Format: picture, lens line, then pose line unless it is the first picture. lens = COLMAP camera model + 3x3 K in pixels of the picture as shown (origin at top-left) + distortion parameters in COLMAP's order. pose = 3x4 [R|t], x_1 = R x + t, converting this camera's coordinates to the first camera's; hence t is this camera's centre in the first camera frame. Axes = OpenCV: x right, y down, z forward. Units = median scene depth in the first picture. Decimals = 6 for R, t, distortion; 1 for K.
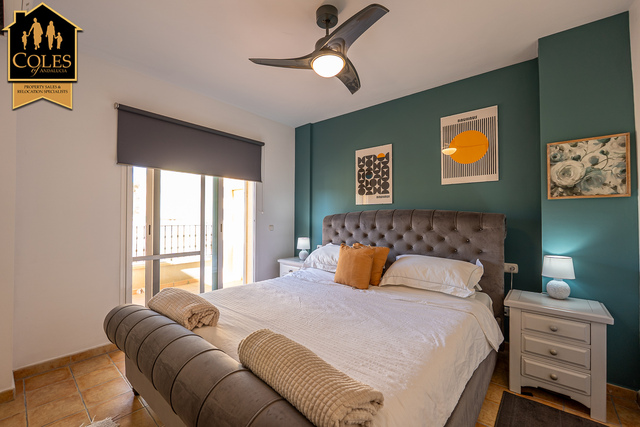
lens RADIAL K [[269.1, 0, 320.1], [0, 269.1, 215.4], [0, 0, 1]] dist [-0.000677, -0.000227]
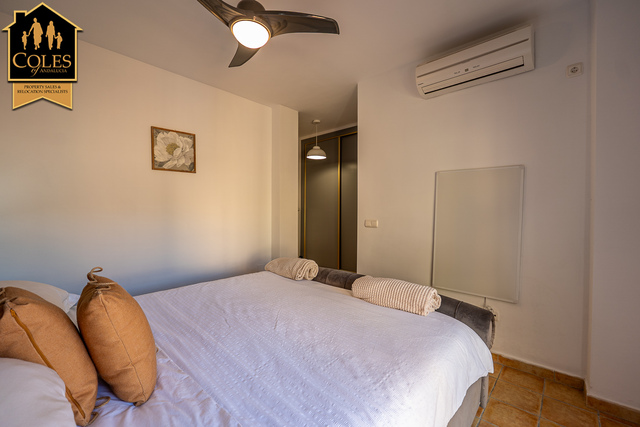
lens RADIAL K [[269.1, 0, 320.2], [0, 269.1, 213.7], [0, 0, 1]] dist [-0.000677, -0.000227]
pose [[-0.999356, -0.009392, 0.034619, -0.237715], [-0.009516, 0.999949, -0.003428, 0.032145], [-0.034585, -0.003755, -0.999395, 1.908482]]
